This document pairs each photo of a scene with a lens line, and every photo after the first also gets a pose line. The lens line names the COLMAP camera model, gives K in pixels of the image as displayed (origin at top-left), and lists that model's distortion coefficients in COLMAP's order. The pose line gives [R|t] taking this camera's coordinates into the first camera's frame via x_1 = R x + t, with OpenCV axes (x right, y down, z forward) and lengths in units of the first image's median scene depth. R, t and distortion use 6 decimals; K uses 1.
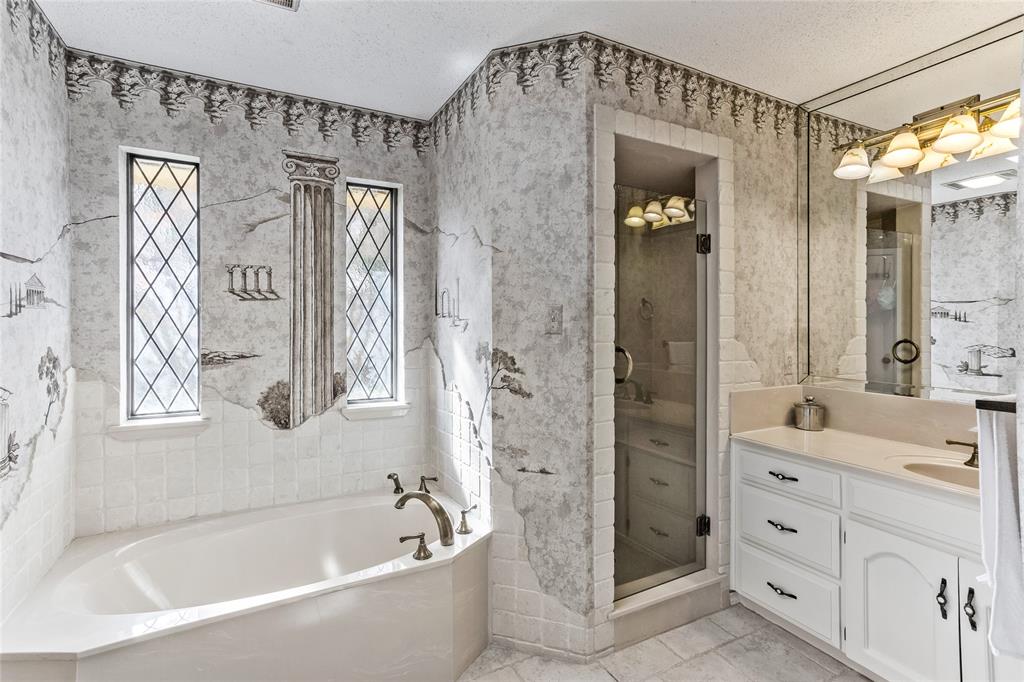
lens RADIAL K [[490.8, 0, 509.6], [0, 490.8, 322.3], [0, 0, 1]] dist [0.019810, 0.000883]
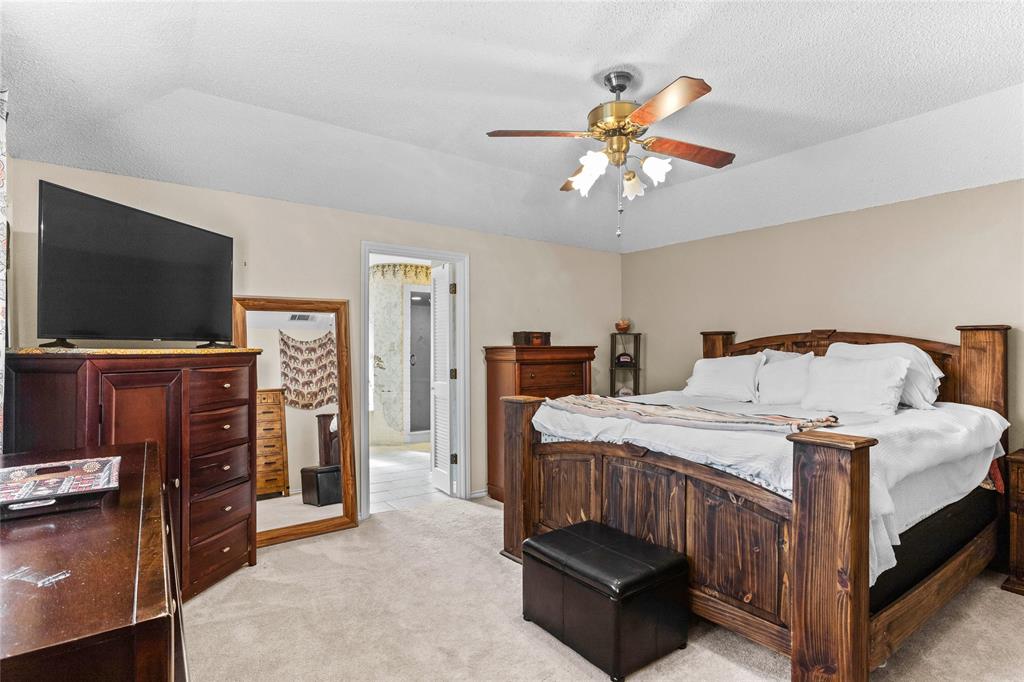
lens RADIAL K [[518.4, 0, 512.0], [0, 518.4, 347.1], [0, 0, 1]] dist [0.000424, 0.000018]
pose [[0.992806, -0.000017, 0.119732, 0.486035], [0.000552, 0.999990, -0.004436, 0.016109], [-0.119730, 0.004471, 0.992796, -2.666482]]
